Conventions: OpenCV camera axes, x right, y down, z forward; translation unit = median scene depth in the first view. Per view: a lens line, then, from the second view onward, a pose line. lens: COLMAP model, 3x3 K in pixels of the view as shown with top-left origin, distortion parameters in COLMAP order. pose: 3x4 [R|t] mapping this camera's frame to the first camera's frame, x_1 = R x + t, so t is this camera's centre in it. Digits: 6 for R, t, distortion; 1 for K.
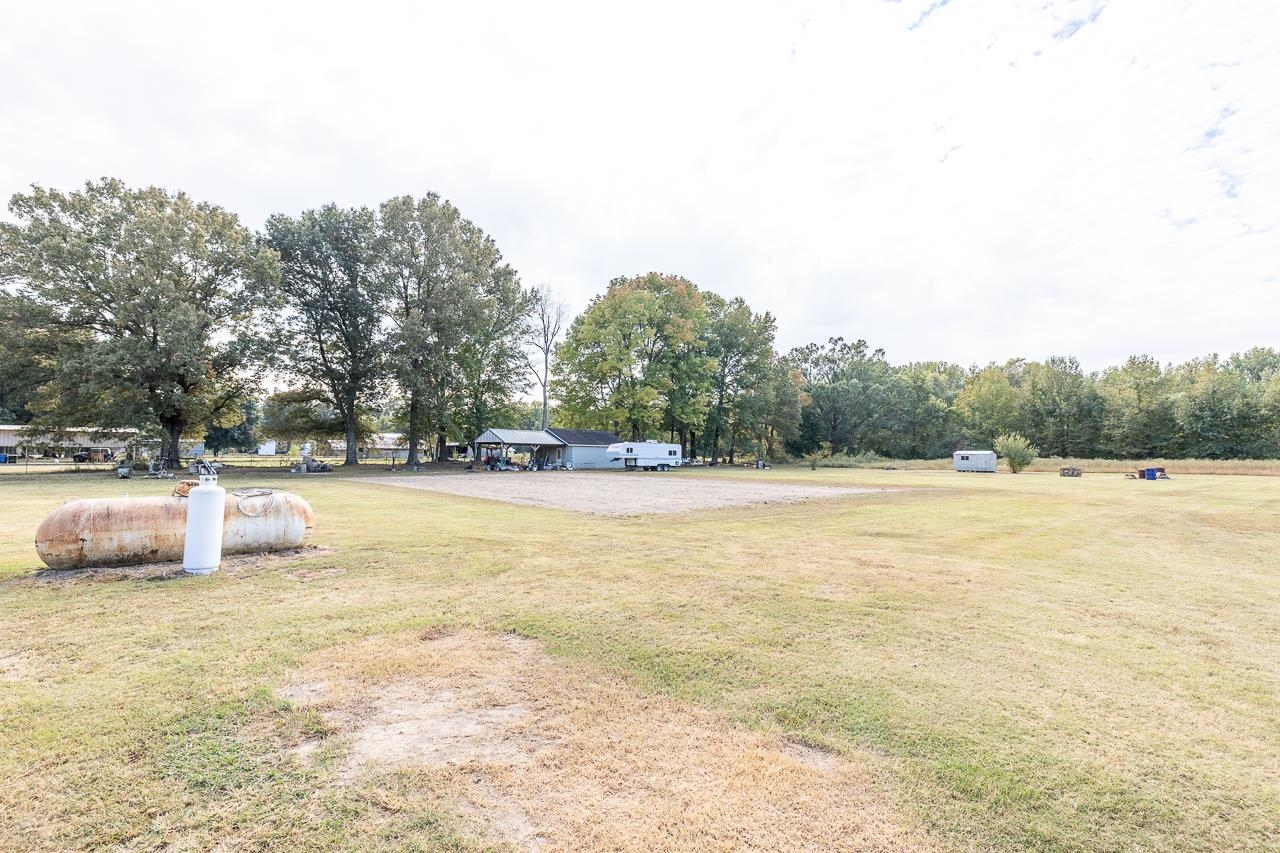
lens RADIAL K [[553.2, 0, 640.9], [0, 553.2, 425.8], [0, 0, 1]] dist [-0.001449, -0.000231]
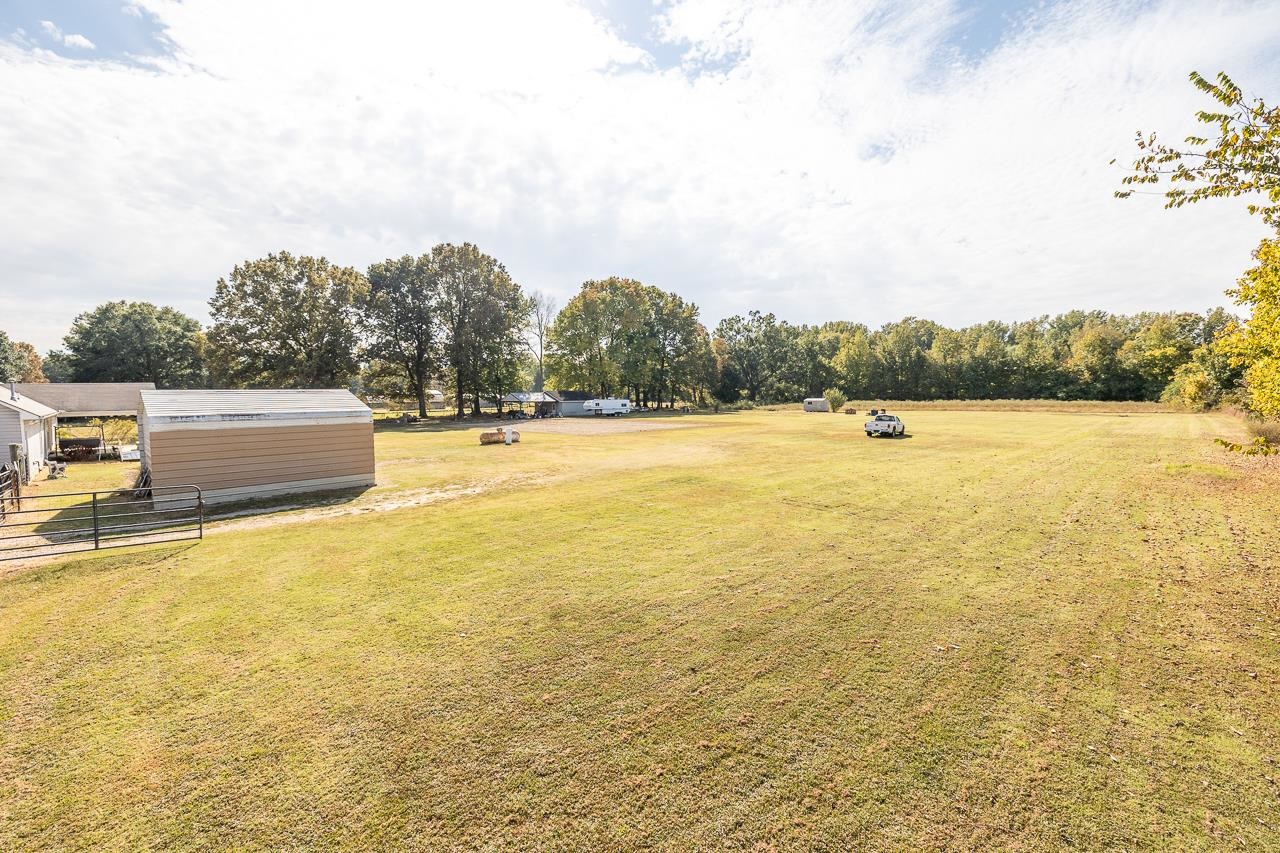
lens RADIAL K [[553.2, 0, 640.2], [0, 553.2, 427.7], [0, 0, 1]] dist [-0.001449, -0.000231]
pose [[0.999238, -0.024132, 0.030666, 0.041554], [0.020402, 0.992967, 0.116622, -0.057399], [-0.033265, -0.115908, 0.992703, -0.488646]]
